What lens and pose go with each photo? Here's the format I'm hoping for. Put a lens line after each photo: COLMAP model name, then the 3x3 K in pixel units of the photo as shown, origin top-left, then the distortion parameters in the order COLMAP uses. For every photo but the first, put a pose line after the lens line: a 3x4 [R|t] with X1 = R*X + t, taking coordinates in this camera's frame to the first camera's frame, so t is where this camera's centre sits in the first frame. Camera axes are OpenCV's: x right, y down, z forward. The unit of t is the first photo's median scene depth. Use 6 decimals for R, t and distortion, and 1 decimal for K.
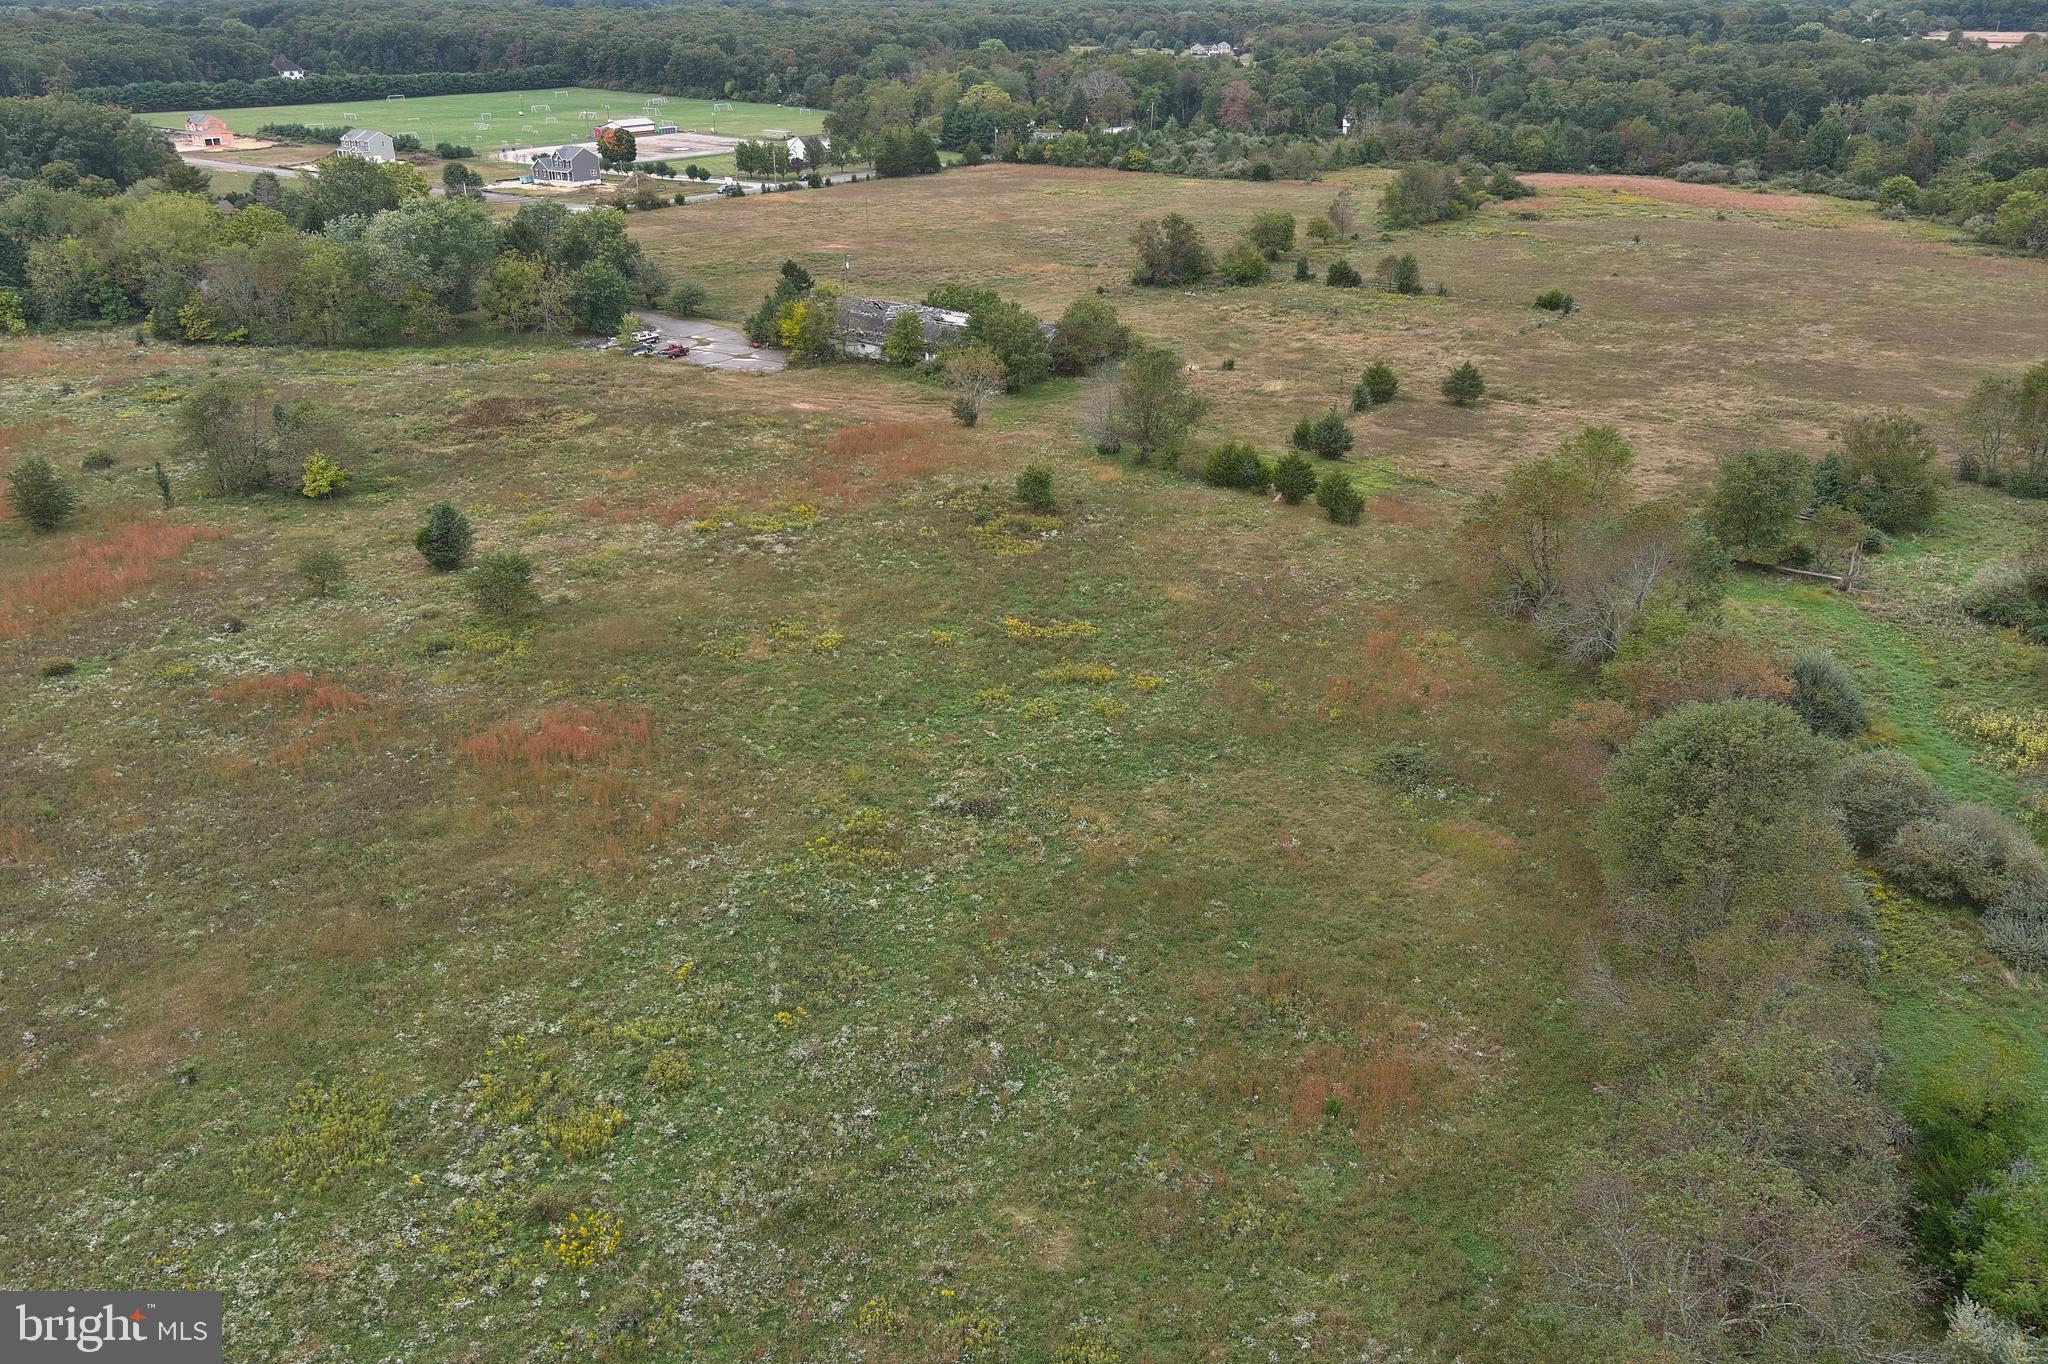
lens RADIAL K [[1592.7, 0, 1024.0], [0, 1592.7, 682.0], [0, 0, 1]] dist [0.002180, 0.011298]
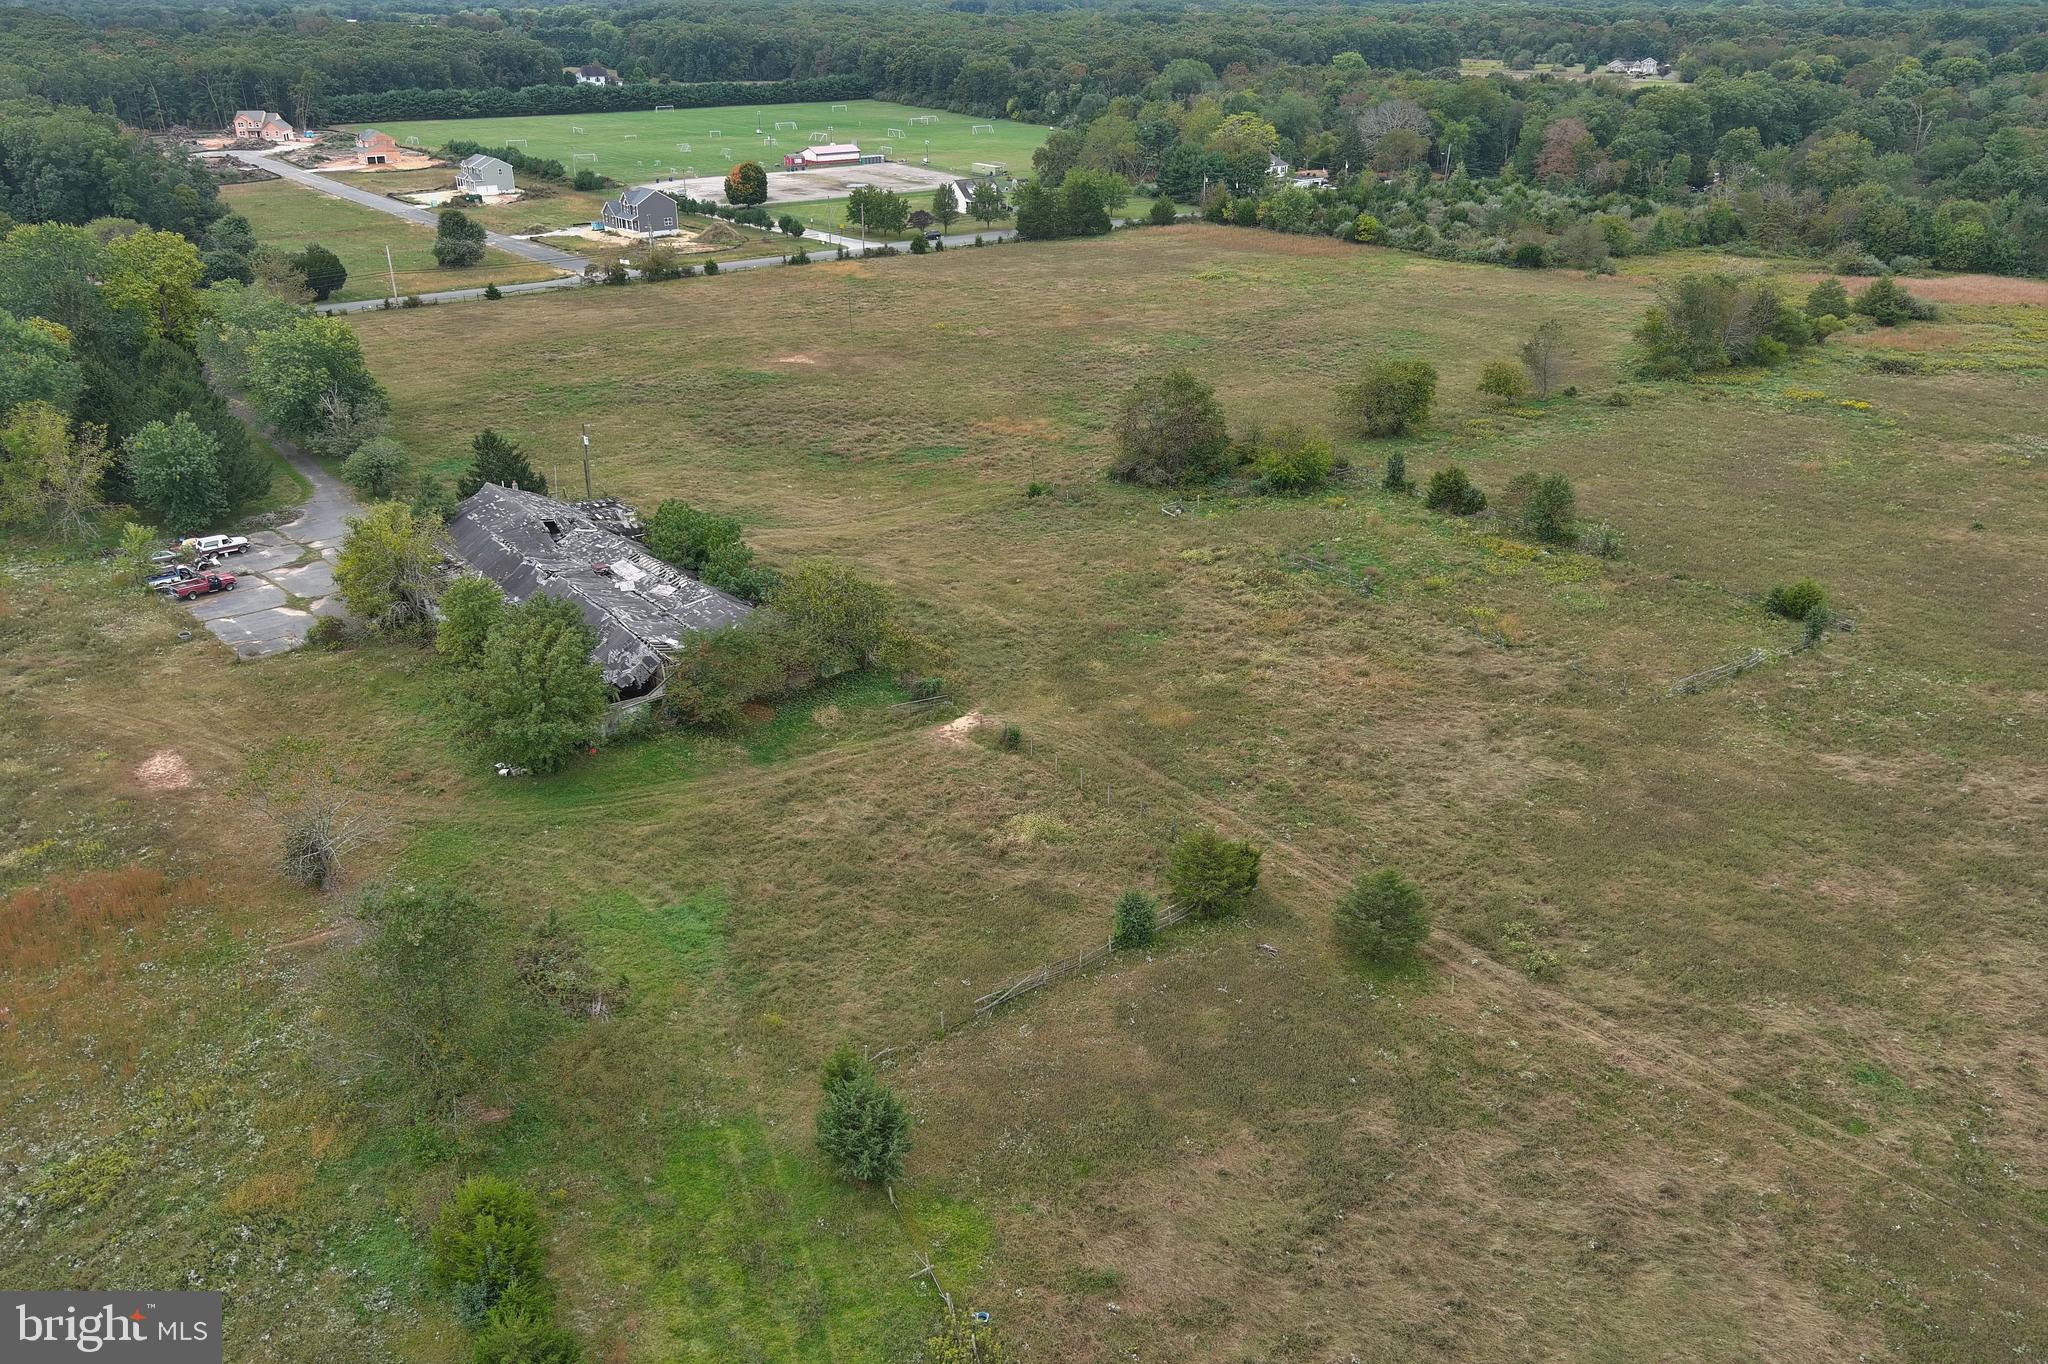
lens RADIAL K [[1592.7, 0, 1024.0], [0, 1592.7, 682.0], [0, 0, 1]] dist [0.002180, 0.011298]
pose [[0.960878, 0.113739, -0.252540, 0.148856], [-0.113932, 0.993391, 0.013909, -0.128467], [0.252453, 0.015407, 0.967486, 0.286192]]
